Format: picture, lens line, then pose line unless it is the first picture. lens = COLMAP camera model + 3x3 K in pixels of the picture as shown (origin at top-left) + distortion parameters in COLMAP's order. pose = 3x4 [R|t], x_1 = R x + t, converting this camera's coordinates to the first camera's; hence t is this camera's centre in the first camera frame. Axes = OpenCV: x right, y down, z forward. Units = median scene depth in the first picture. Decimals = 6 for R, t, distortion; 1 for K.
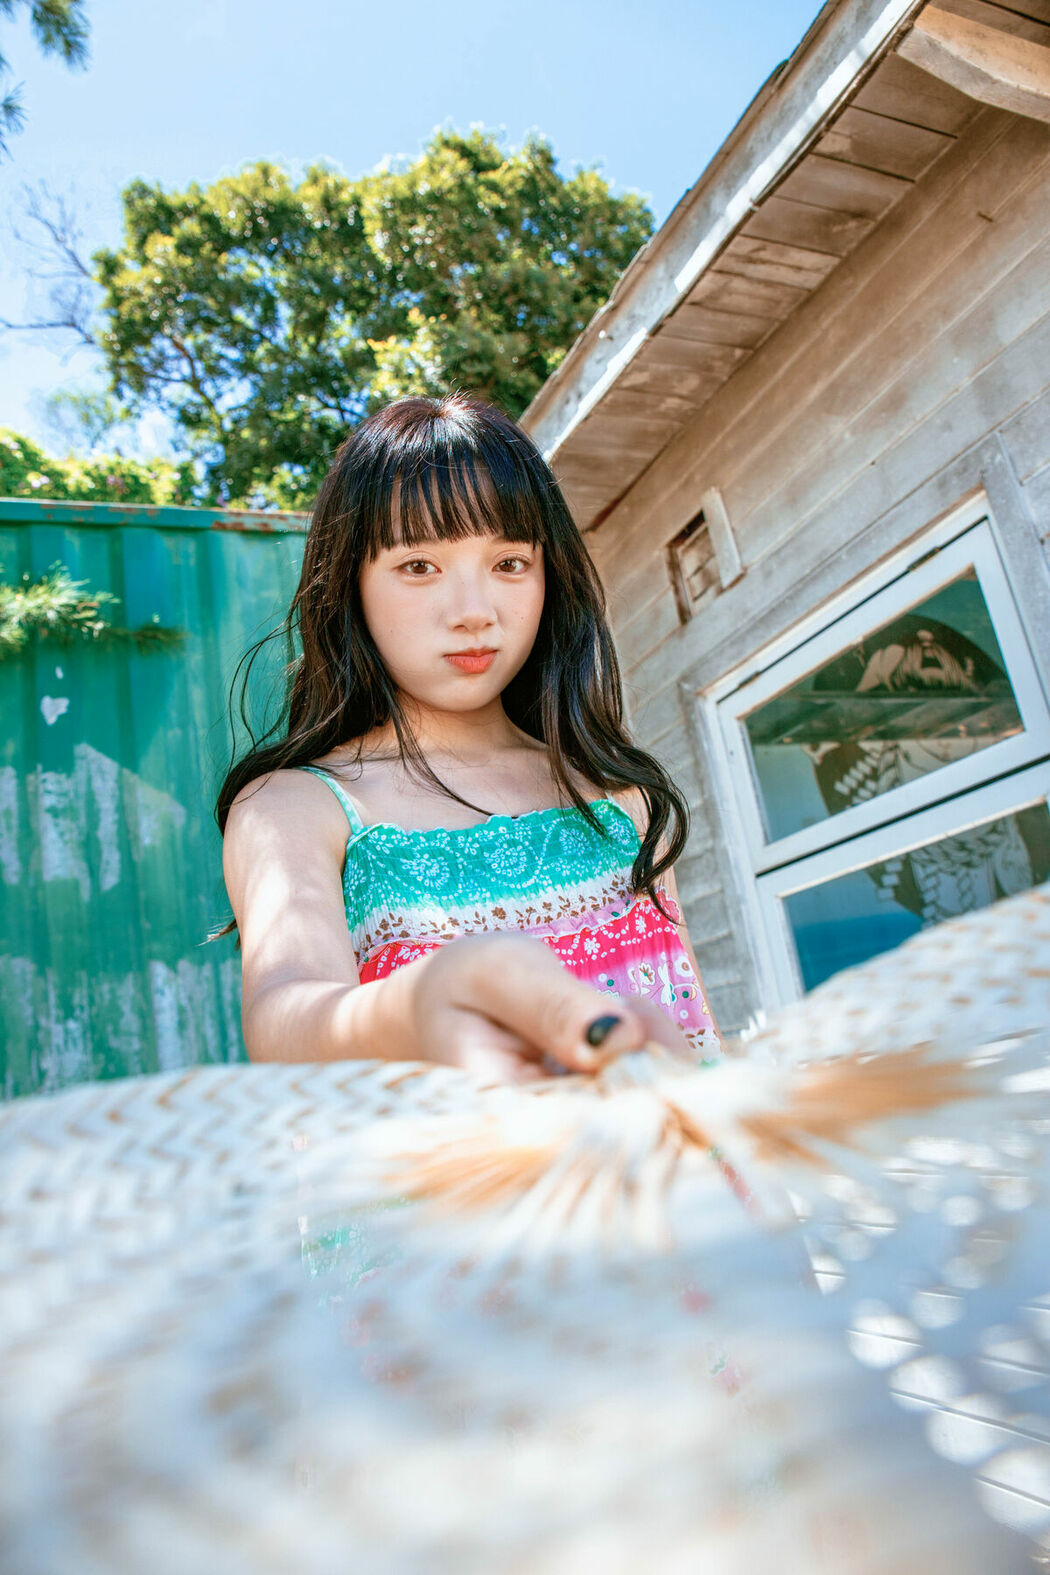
lens RADIAL K [[1069.1, 0, 522.4], [0, 1069.1, 790.3], [0, 0, 1]] dist [-0.092227, 0.030786]
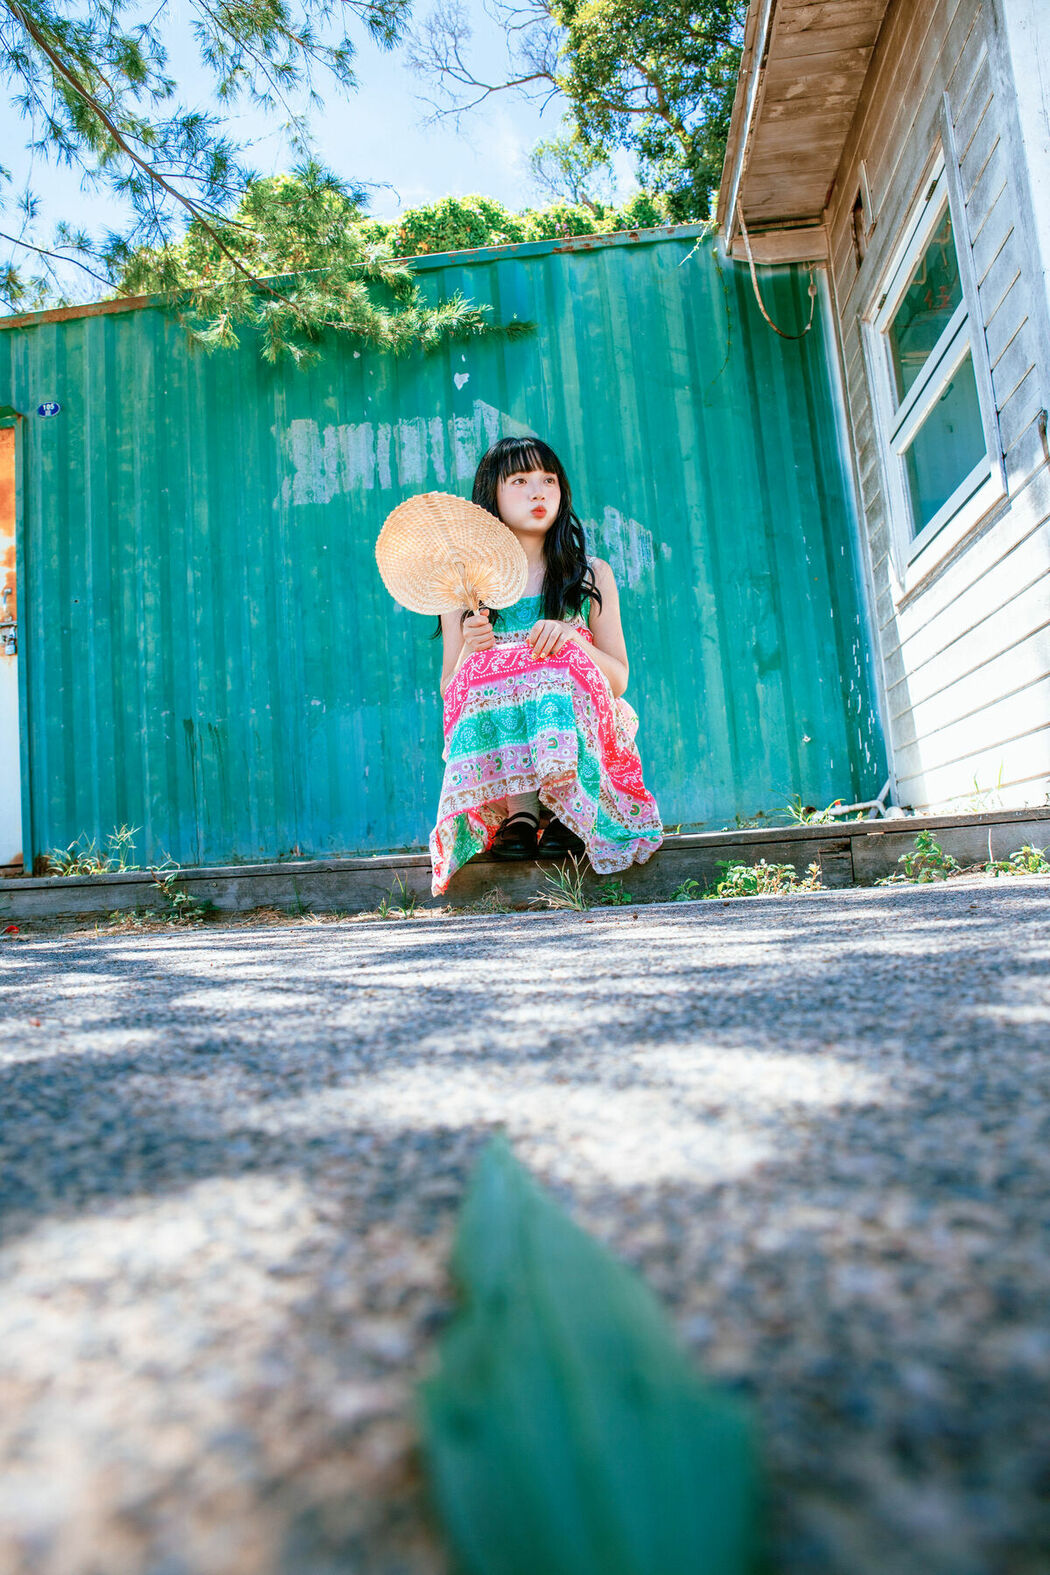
lens RADIAL K [[1069.1, 0, 520.0], [0, 1069.1, 791.7], [0, 0, 1]] dist [-0.092227, 0.030786]
pose [[0.888348, 0.048355, -0.456618, 0.380335], [0.060885, 0.973254, 0.221517, 0.168092], [0.455117, -0.224585, 0.861644, -0.484600]]
